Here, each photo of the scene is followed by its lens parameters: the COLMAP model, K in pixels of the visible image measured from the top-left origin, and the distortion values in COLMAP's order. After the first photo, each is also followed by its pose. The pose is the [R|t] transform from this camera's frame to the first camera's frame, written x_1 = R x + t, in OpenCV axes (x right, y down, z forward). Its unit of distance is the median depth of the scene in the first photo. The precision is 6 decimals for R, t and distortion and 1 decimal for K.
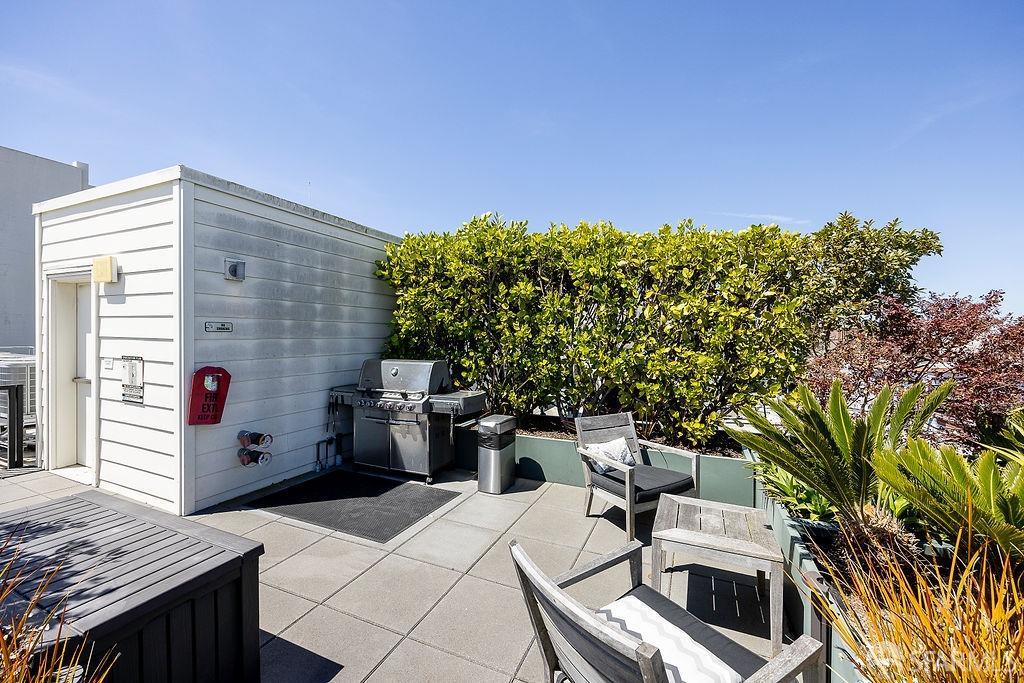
lens RADIAL K [[415.5, 0, 506.7], [0, 415.5, 337.9], [0, 0, 1]] dist [-0.021373, 0.003270]
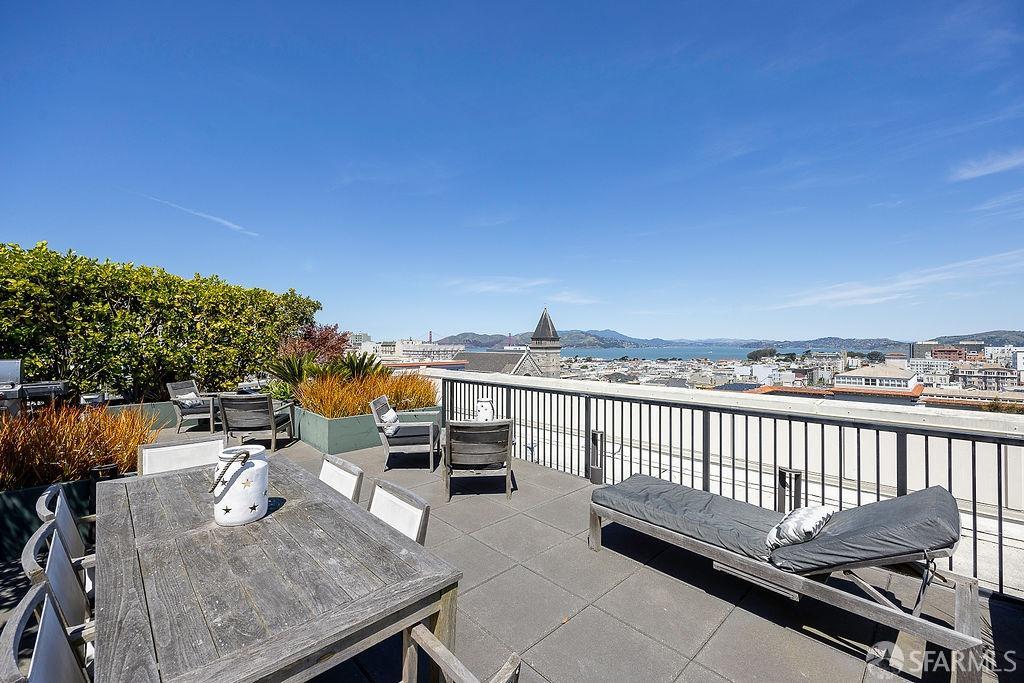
lens RADIAL K [[415.5, 0, 511.9], [0, 415.5, 347.2], [0, 0, 1]] dist [-0.021373, 0.003270]
pose [[0.367991, -0.019549, 0.929624, -0.880025], [0.009117, 0.999807, 0.017416, 0.011473], [-0.929785, 0.002066, 0.368098, -1.001650]]
